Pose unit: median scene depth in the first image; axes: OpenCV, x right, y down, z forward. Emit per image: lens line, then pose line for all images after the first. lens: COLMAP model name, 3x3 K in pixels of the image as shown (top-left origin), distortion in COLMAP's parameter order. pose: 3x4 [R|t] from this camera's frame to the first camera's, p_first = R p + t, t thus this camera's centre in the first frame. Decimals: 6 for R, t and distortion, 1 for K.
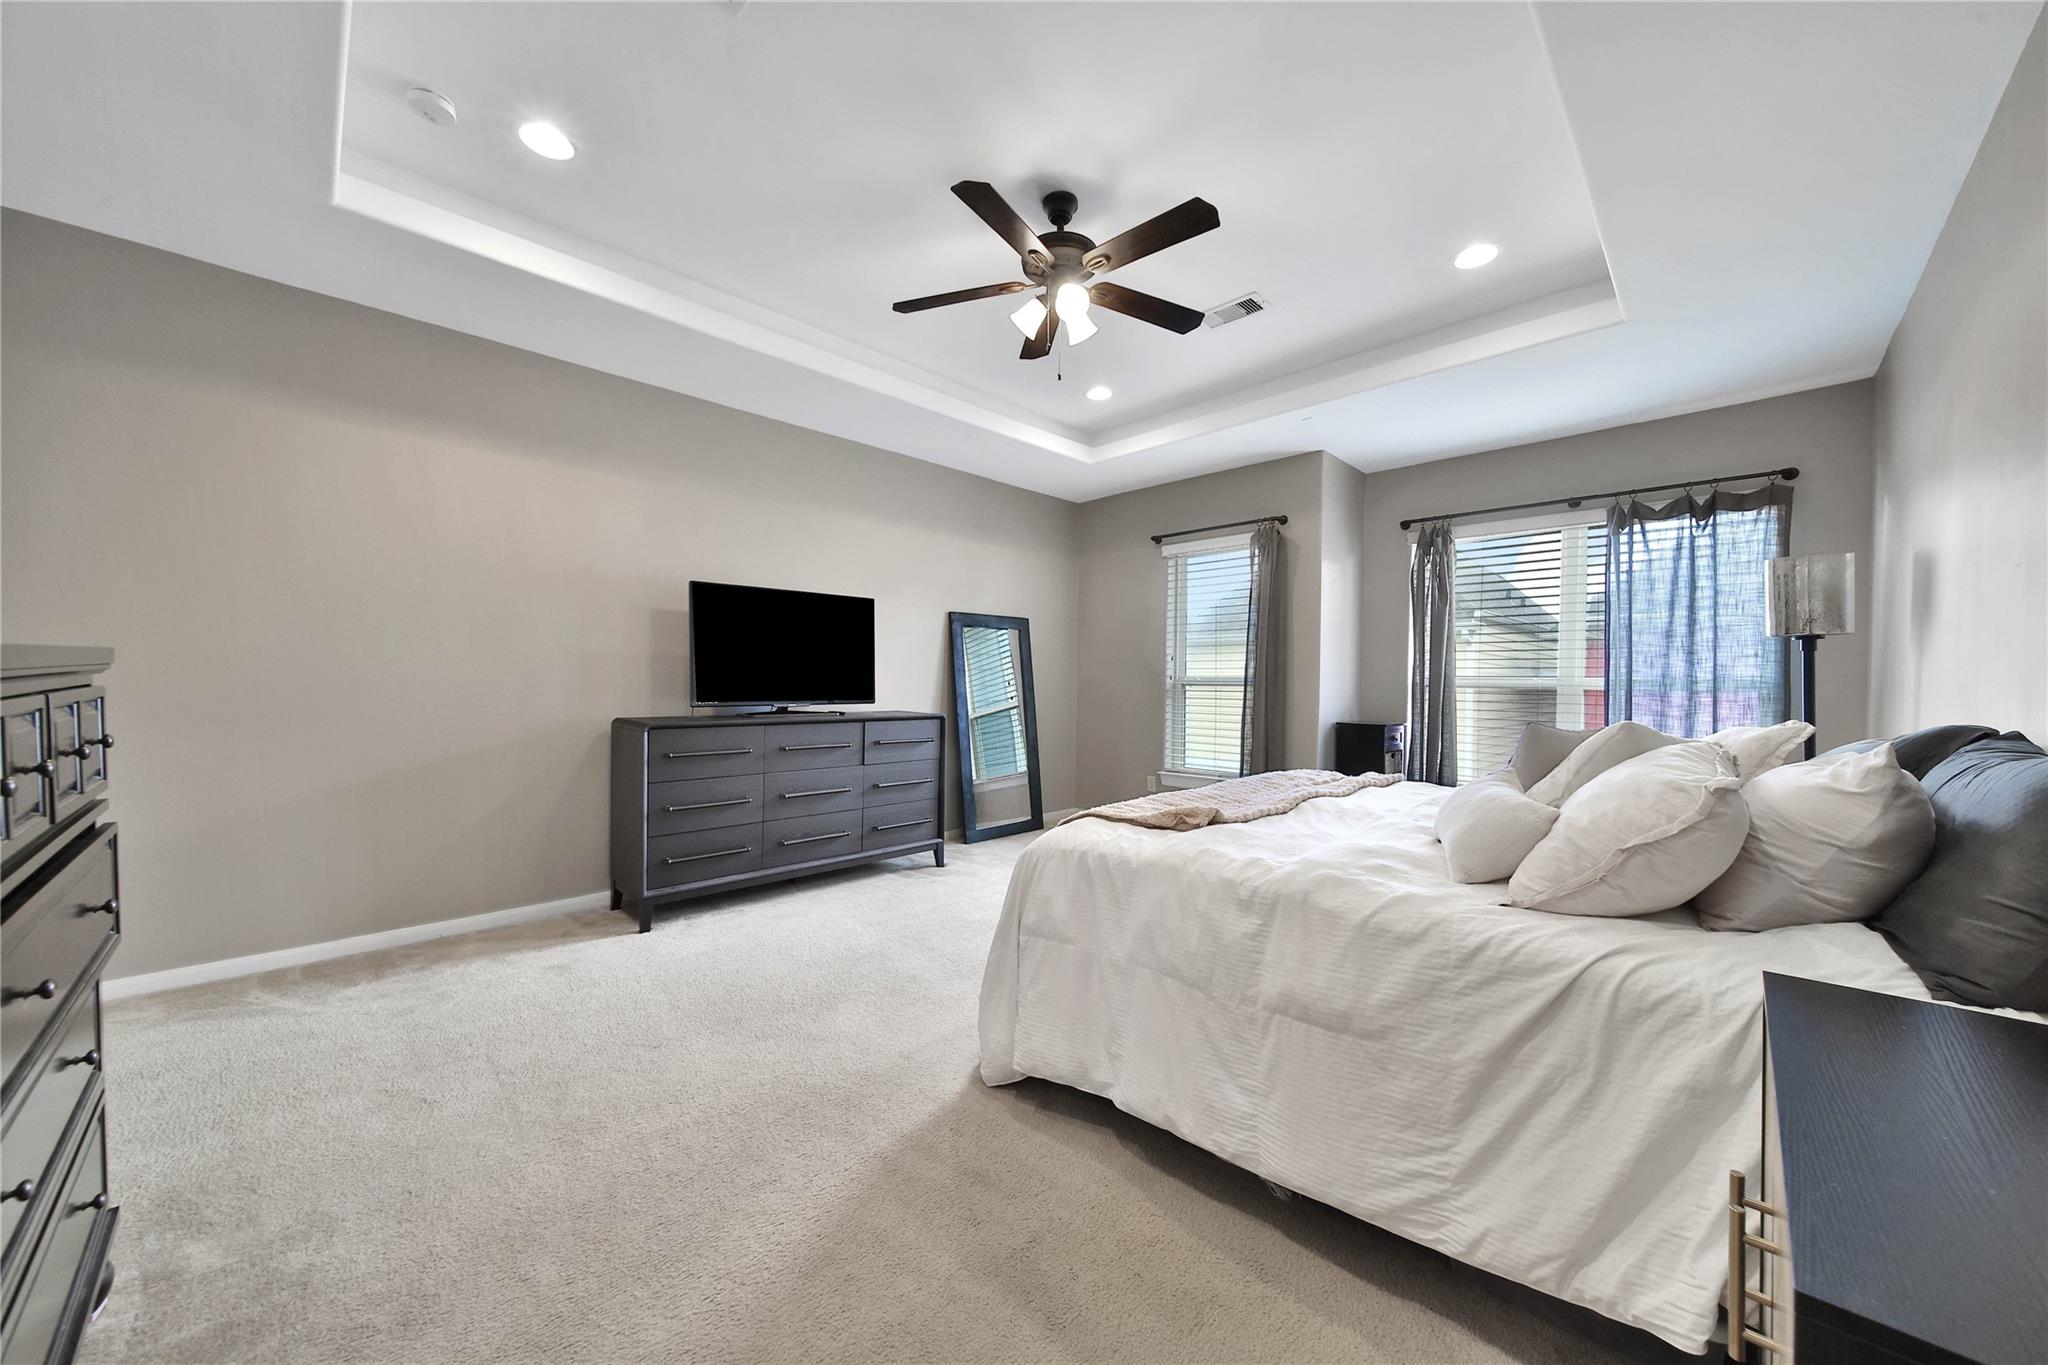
lens RADIAL K [[734.9, 0, 1033.6], [0, 734.9, 685.6], [0, 0, 1]] dist [0.002310, -0.003476]
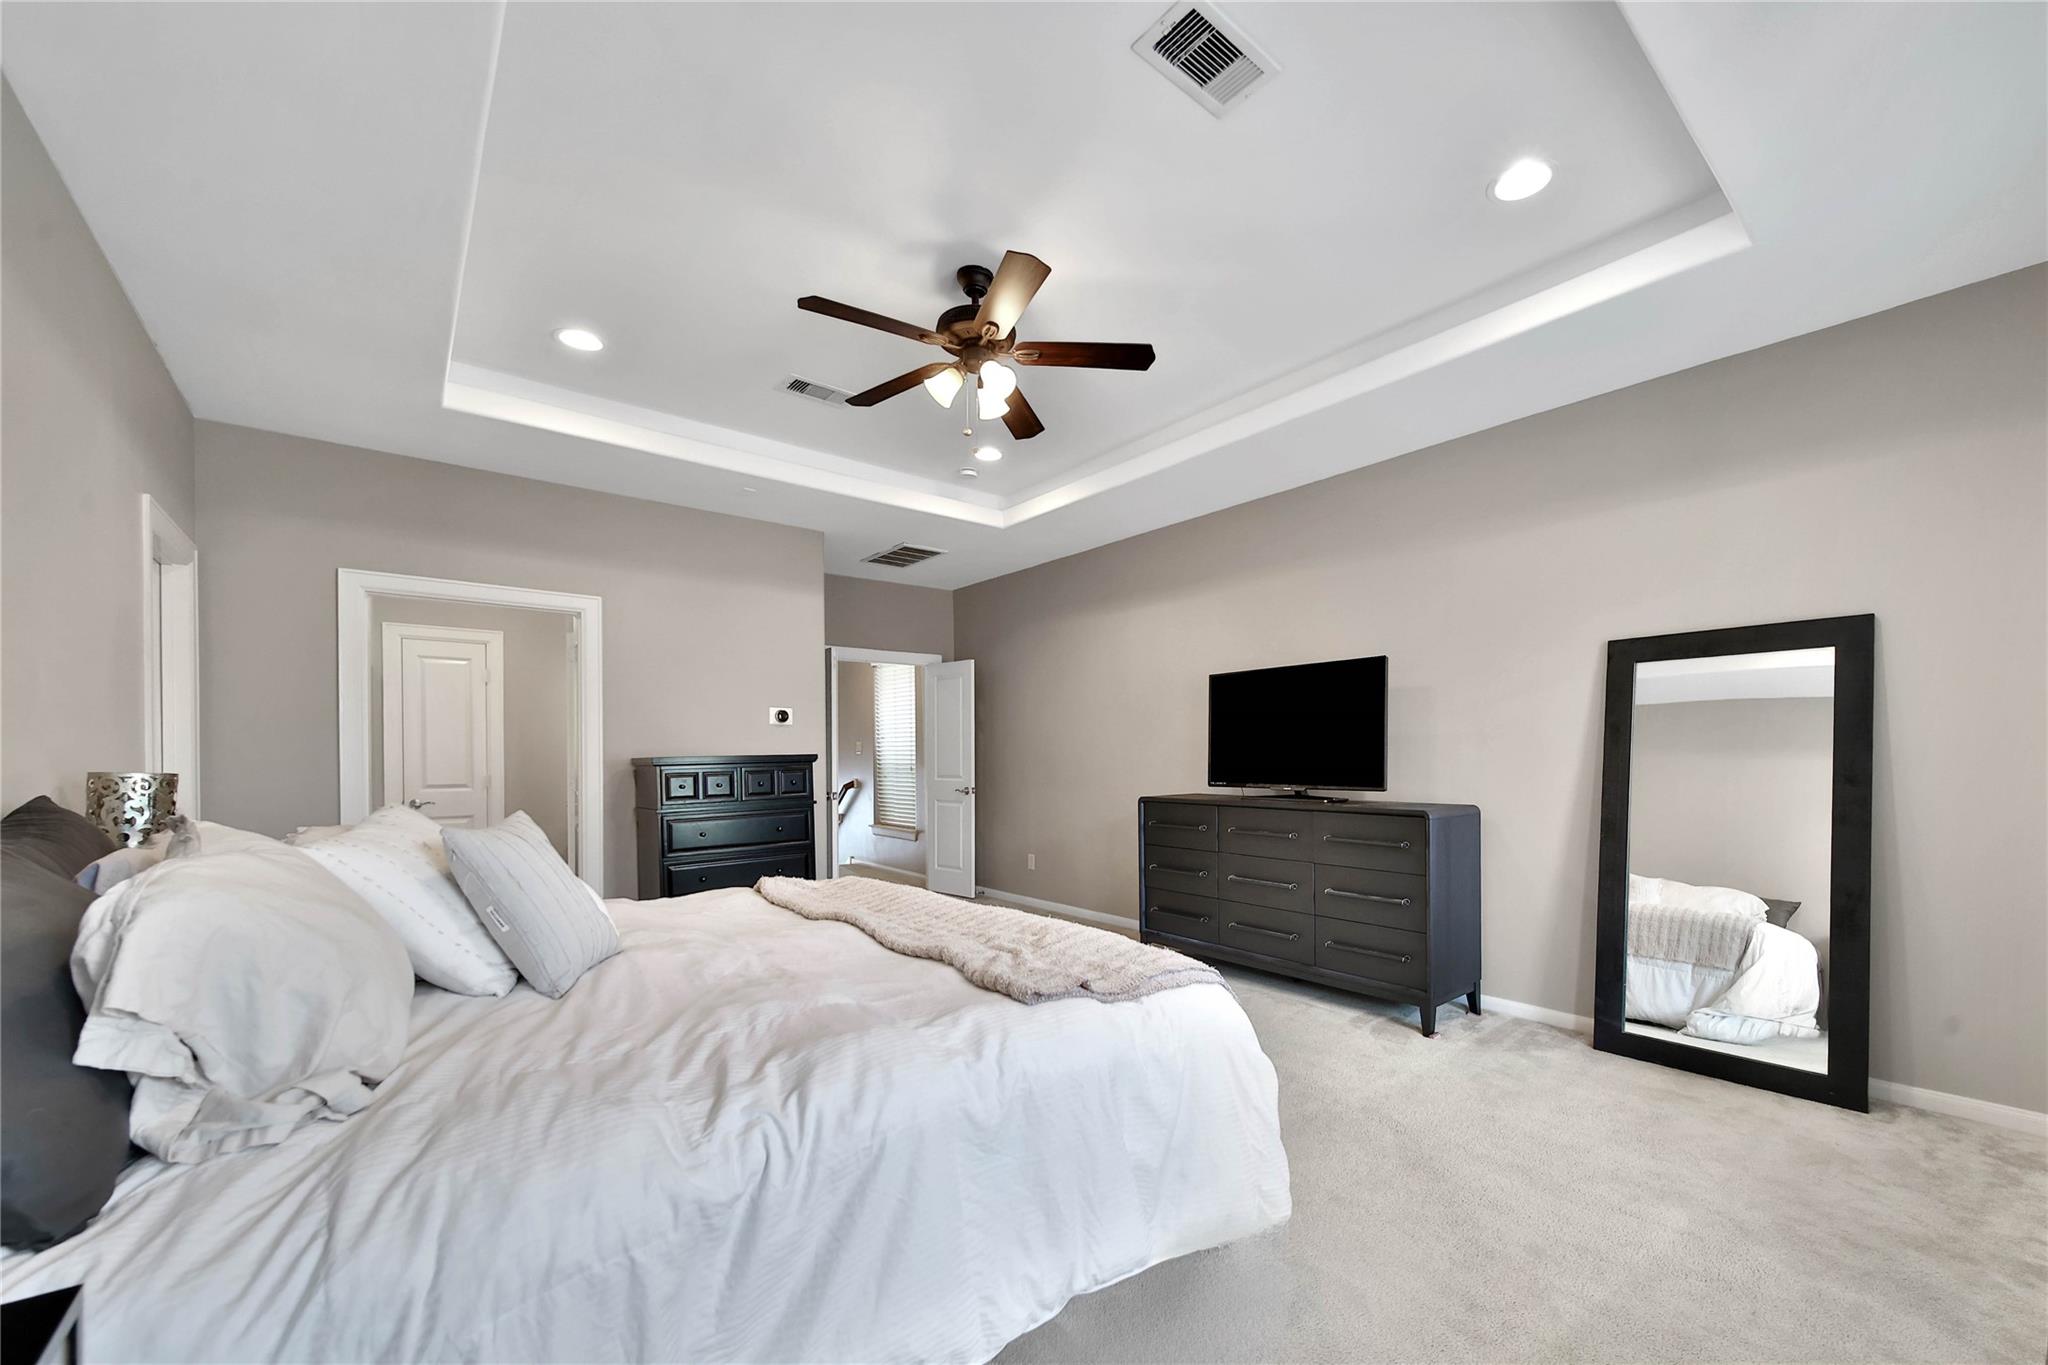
lens RADIAL K [[797.7, 0, 1032.2], [0, 797.7, 764.6], [0, 0, 1]] dist [-0.000631, -0.005427]
pose [[-0.111863, -0.004122, -0.993715, 0.691157], [-0.001658, 0.999991, -0.003962, 0.000086], [0.993722, 0.001204, -0.111868, 0.764714]]
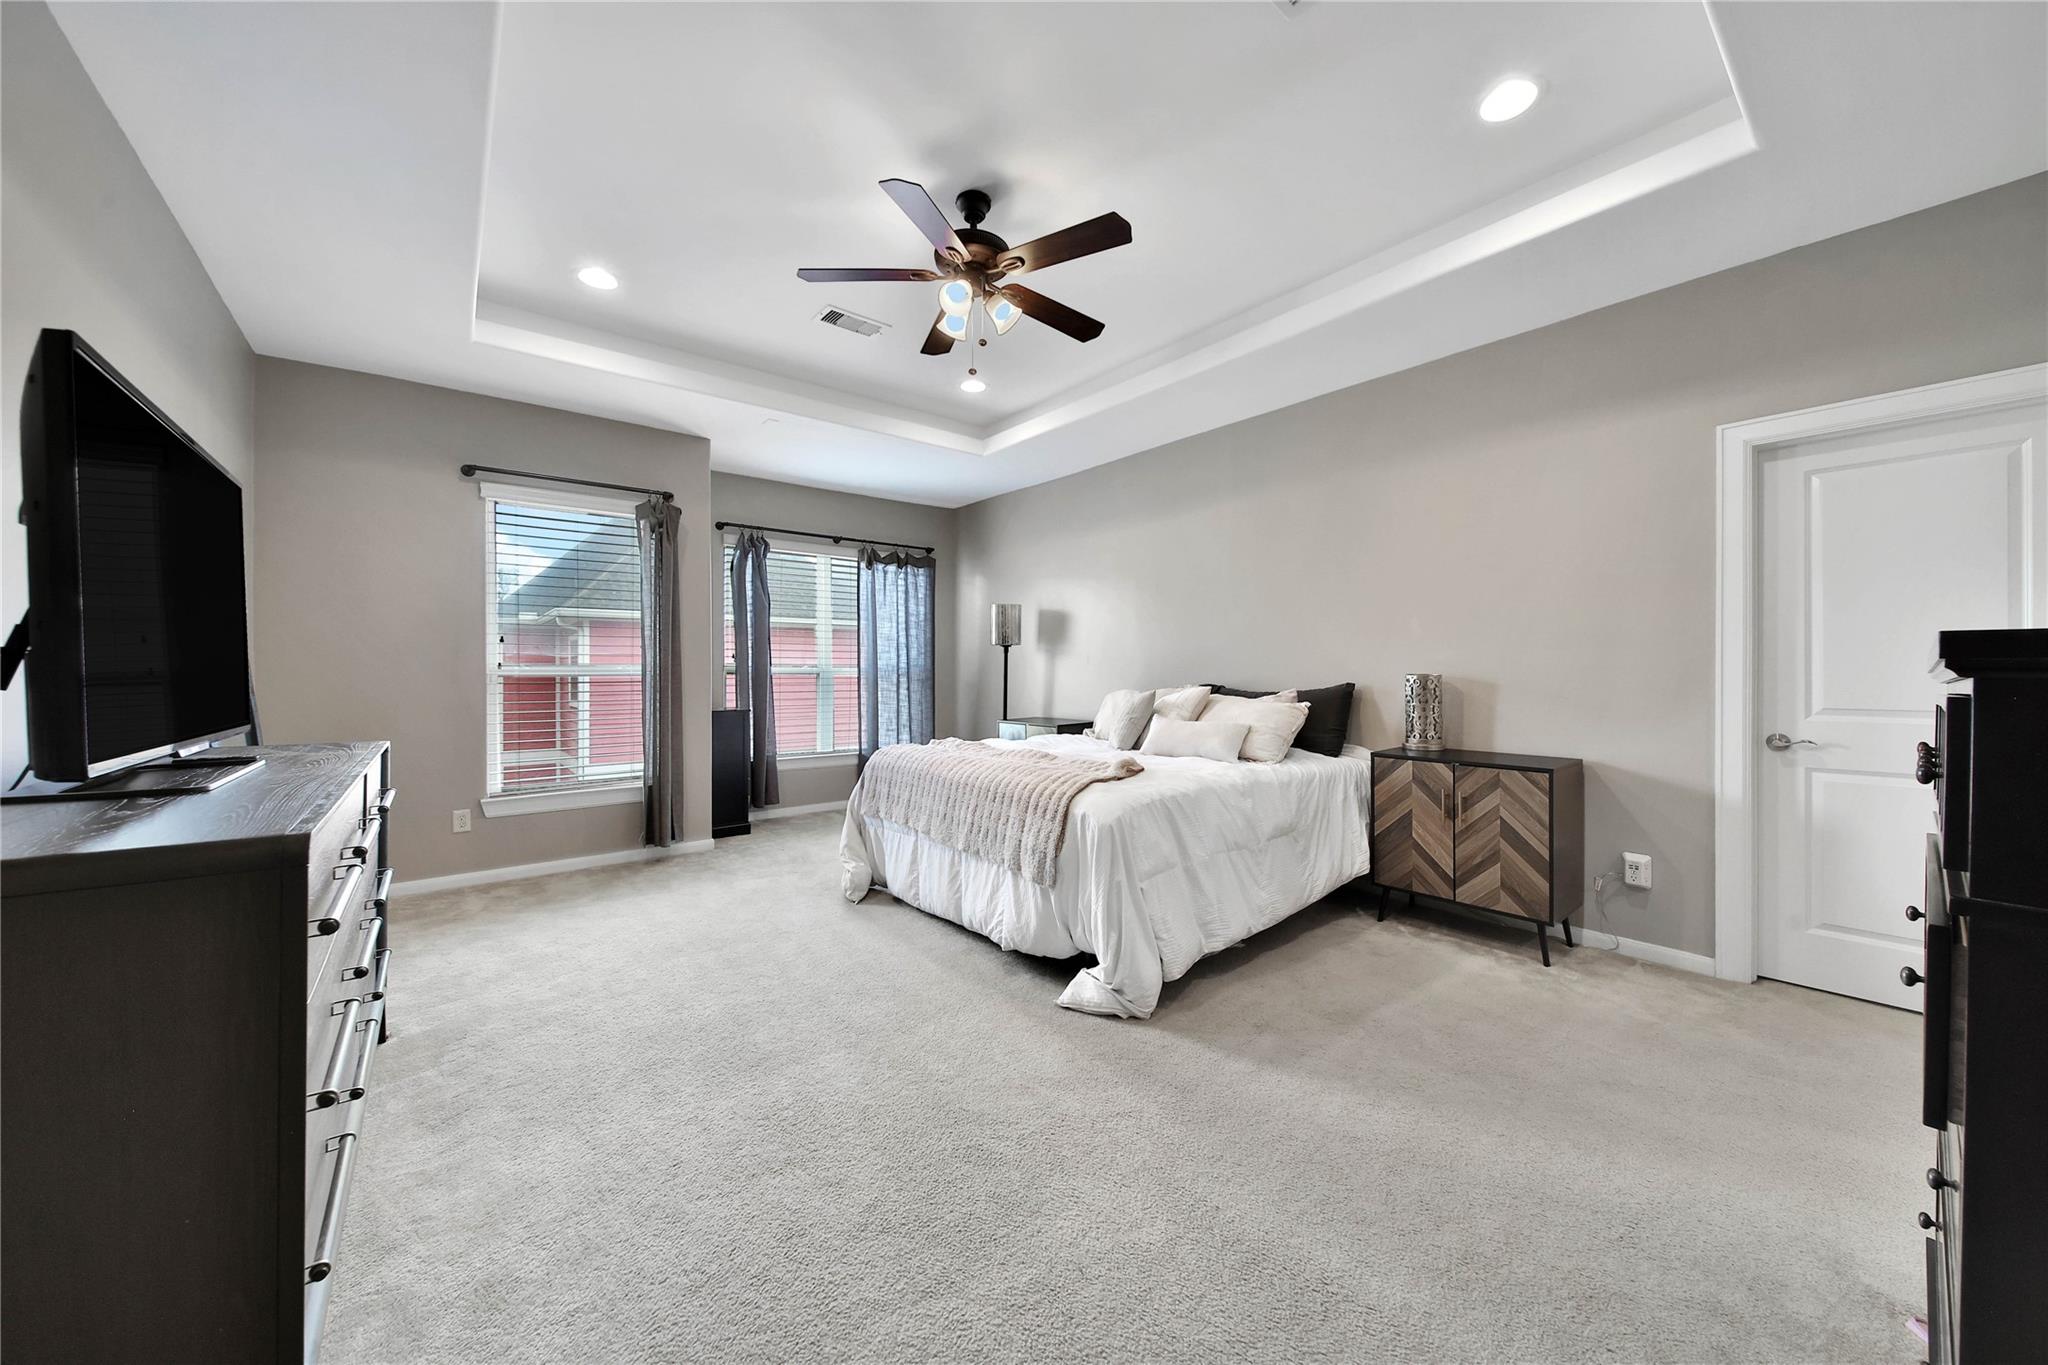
lens RADIAL K [[718.3, 0, 1021.8], [0, 718.3, 670.6], [0, 0, 1]] dist [0.000998, -0.003291]
pose [[0.109313, -0.008943, 0.993967, -0.641944], [0.009604, 0.999922, 0.007940, -0.010733], [-0.993961, 0.008678, 0.109390, 0.564391]]
